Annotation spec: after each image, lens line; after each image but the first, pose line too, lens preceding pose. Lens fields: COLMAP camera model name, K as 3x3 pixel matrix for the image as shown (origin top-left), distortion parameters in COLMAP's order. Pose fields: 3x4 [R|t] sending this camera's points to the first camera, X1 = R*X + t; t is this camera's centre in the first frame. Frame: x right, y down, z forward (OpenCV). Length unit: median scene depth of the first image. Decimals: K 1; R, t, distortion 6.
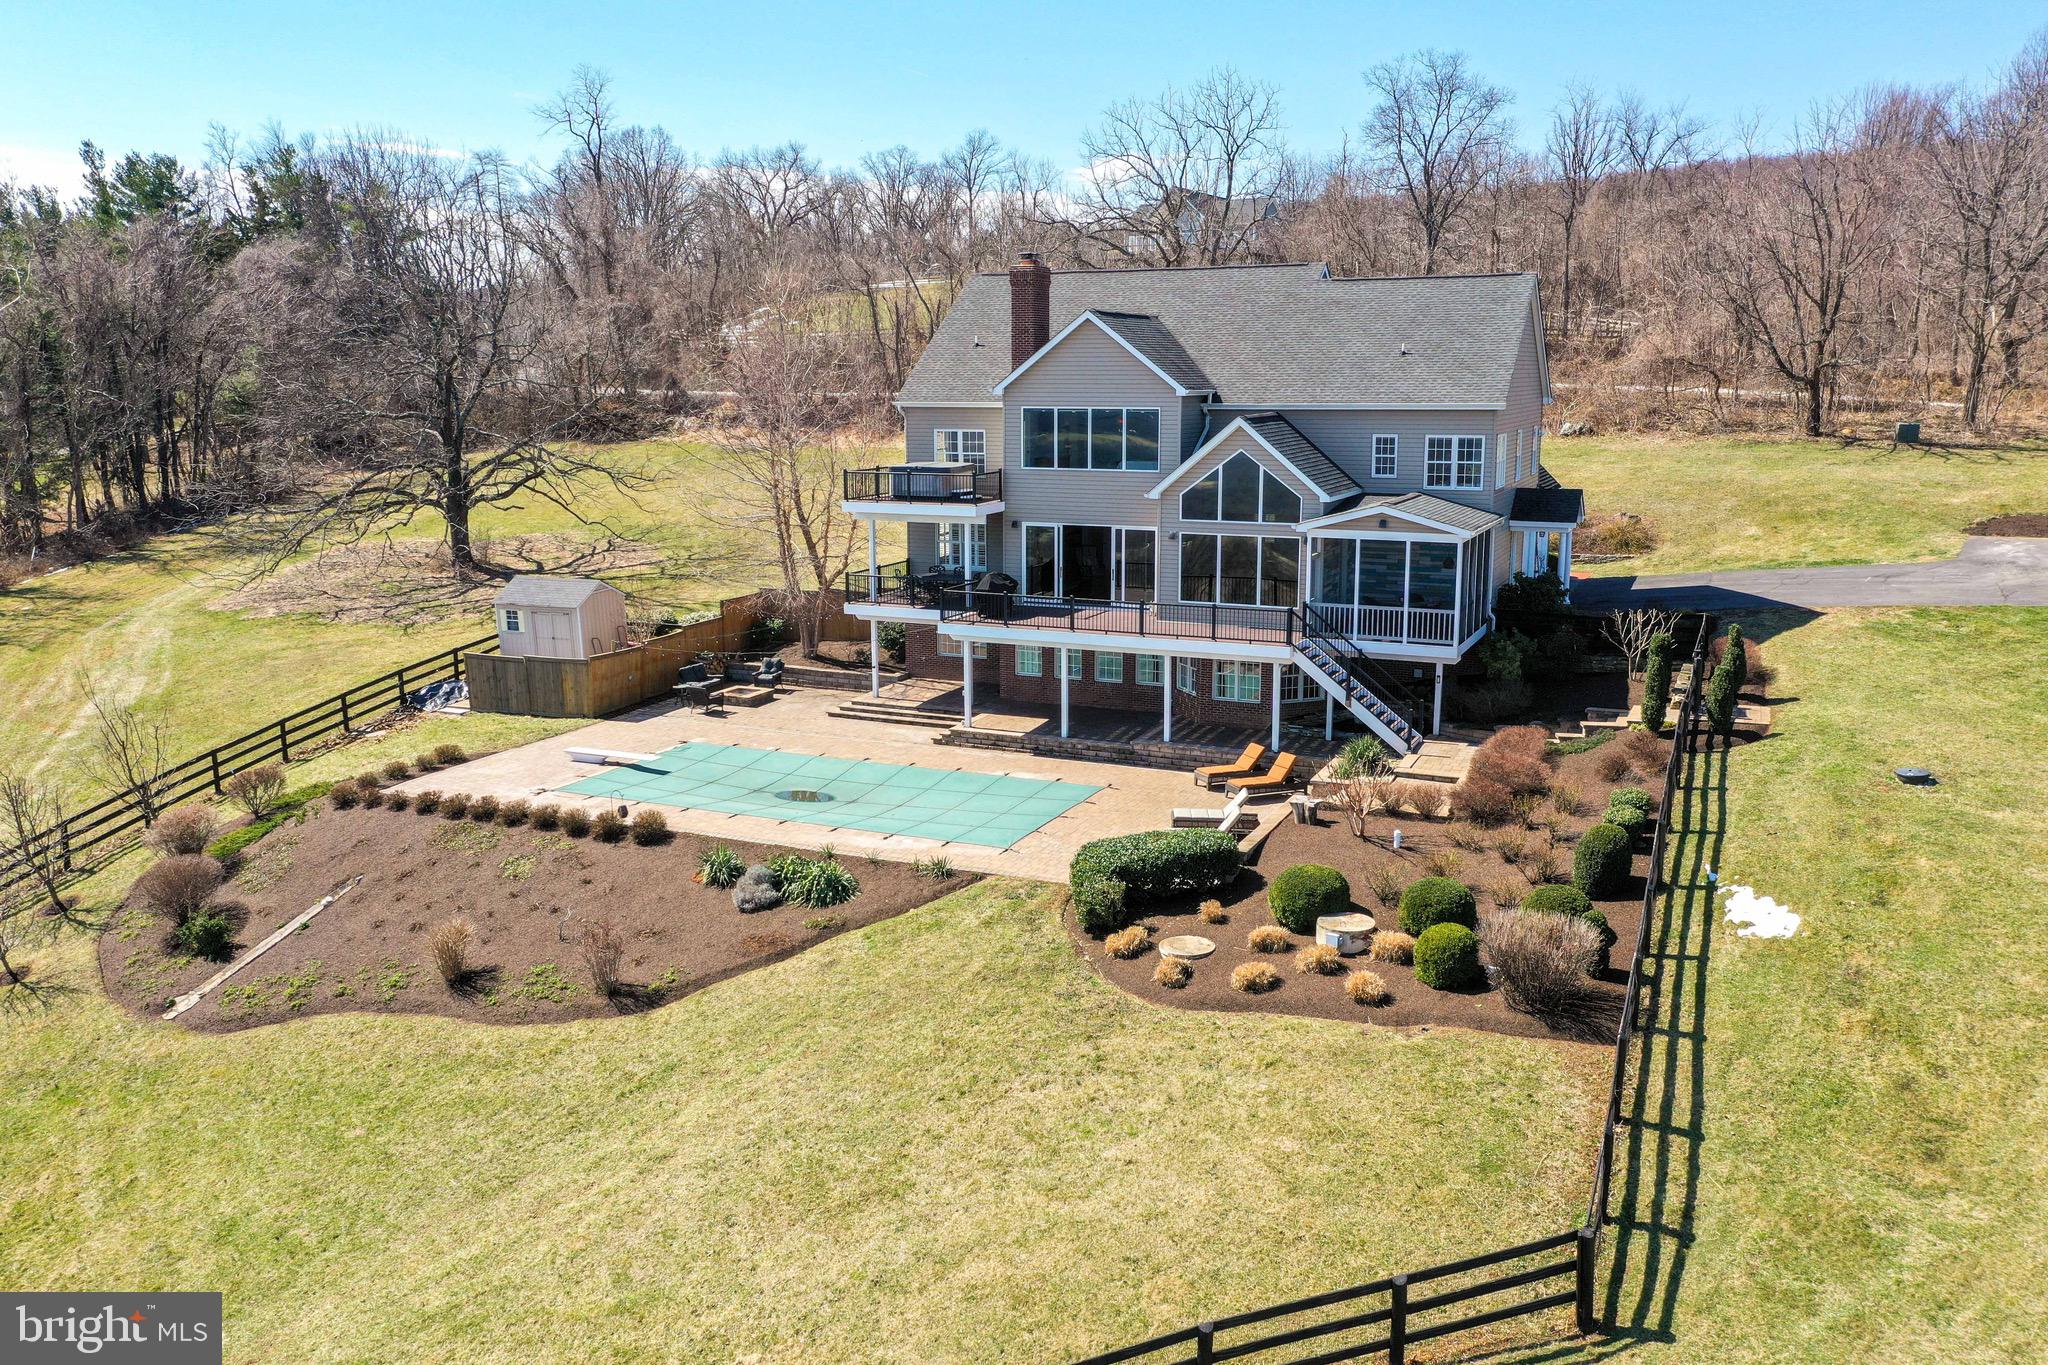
lens RADIAL K [[1620.6, 0, 1020.8], [0, 1620.6, 677.7], [0, 0, 1]] dist [0.016858, 0.005832]
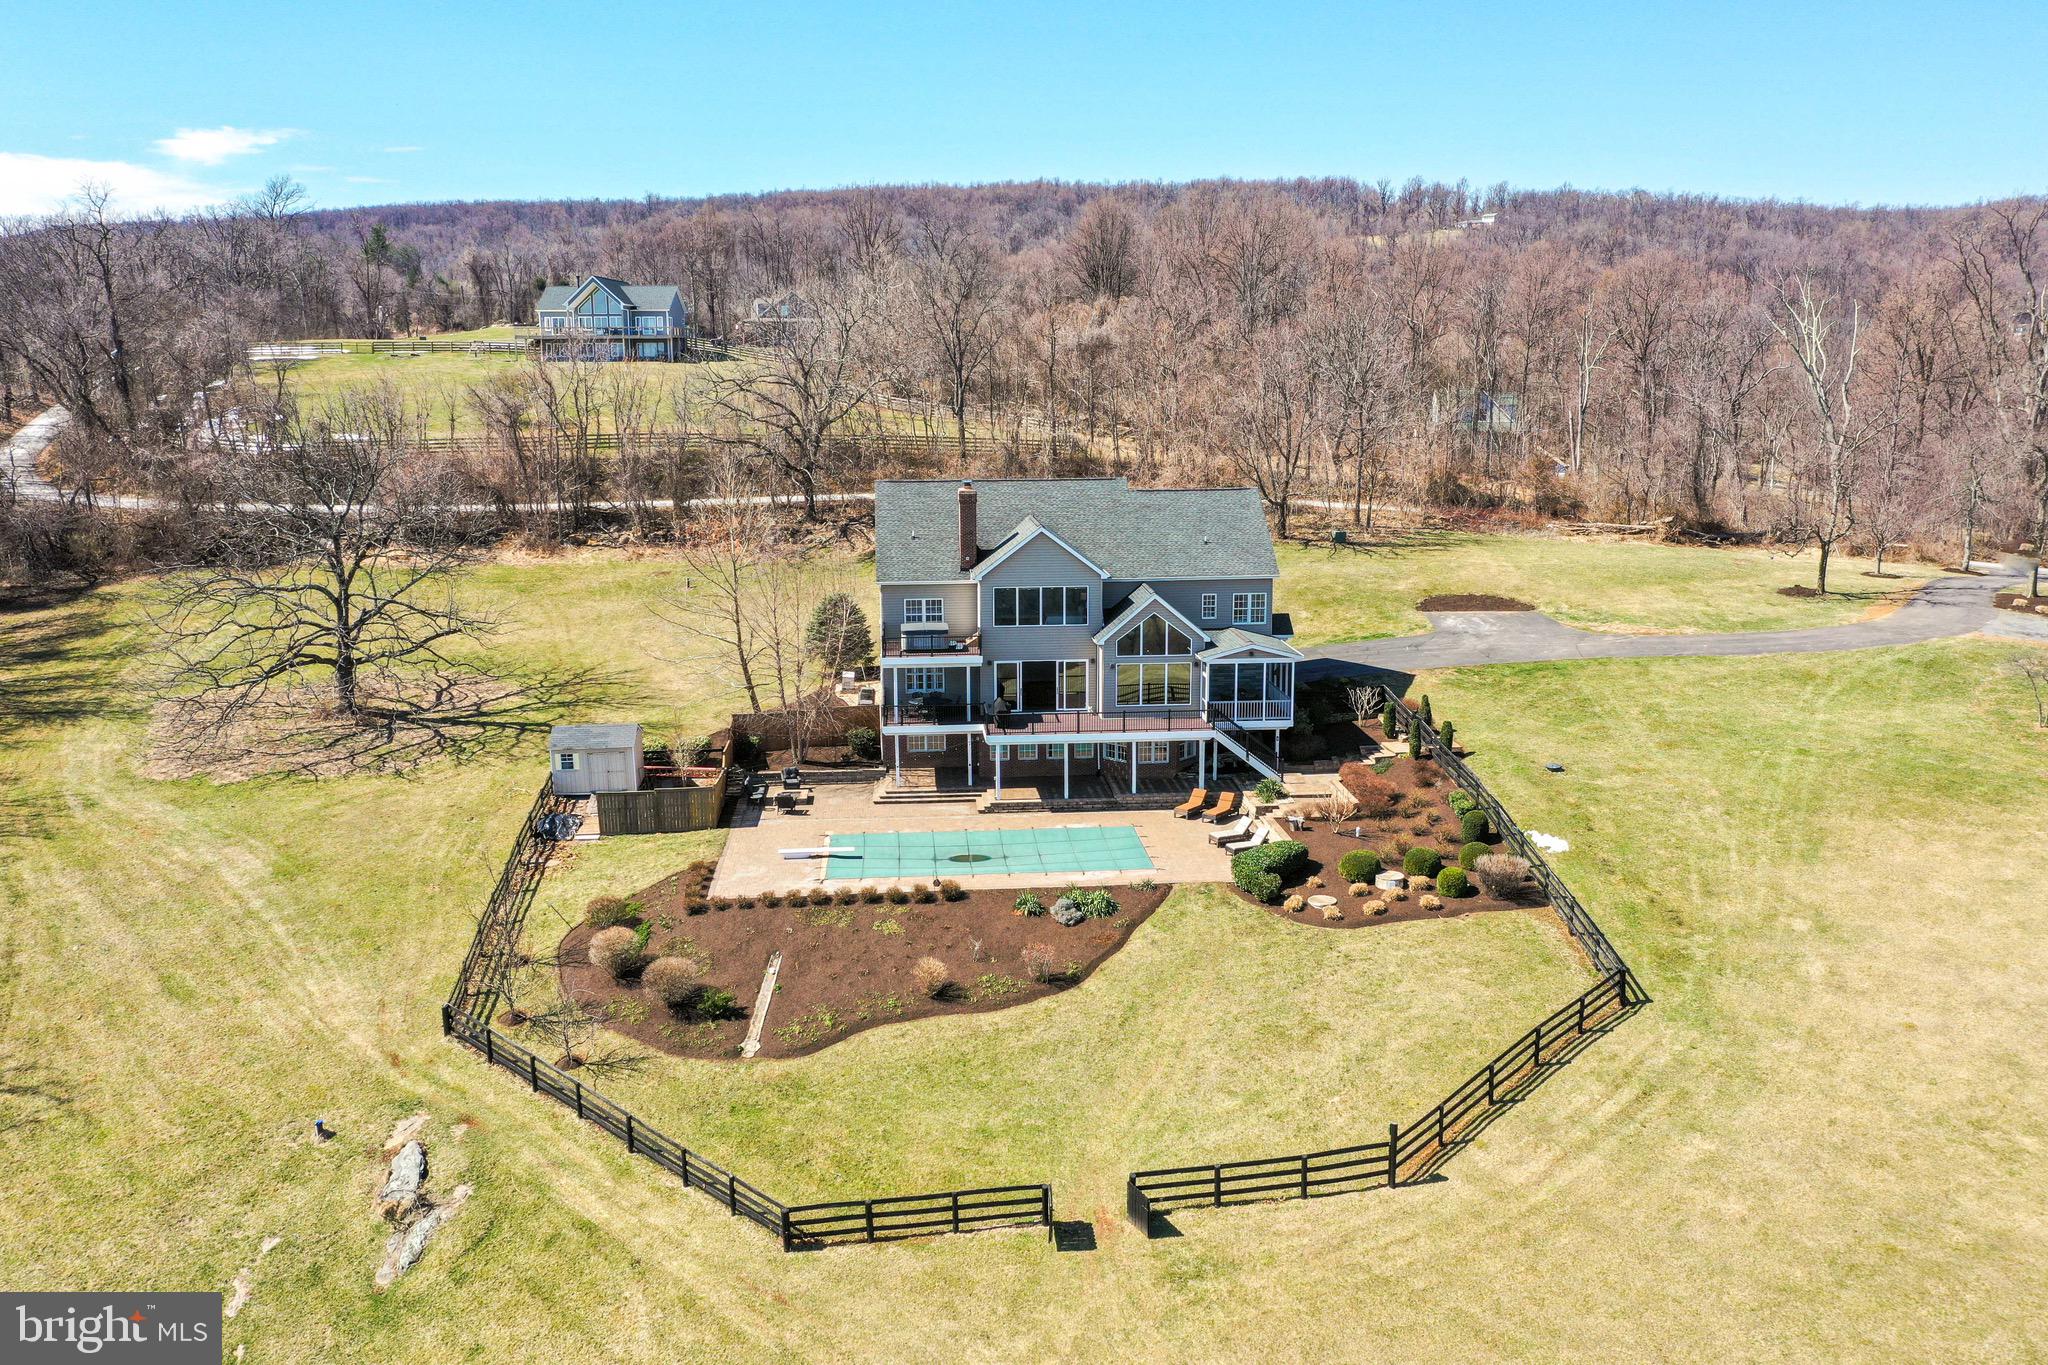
lens RADIAL K [[1620.6, 0, 1027.8], [0, 1620.6, 683.9], [0, 0, 1]] dist [0.016858, 0.005832]
pose [[0.871972, -0.099001, 0.479441, -0.822304], [0.093649, 0.994985, 0.035136, -0.146169], [-0.480515, 0.014262, 0.876870, -0.413763]]
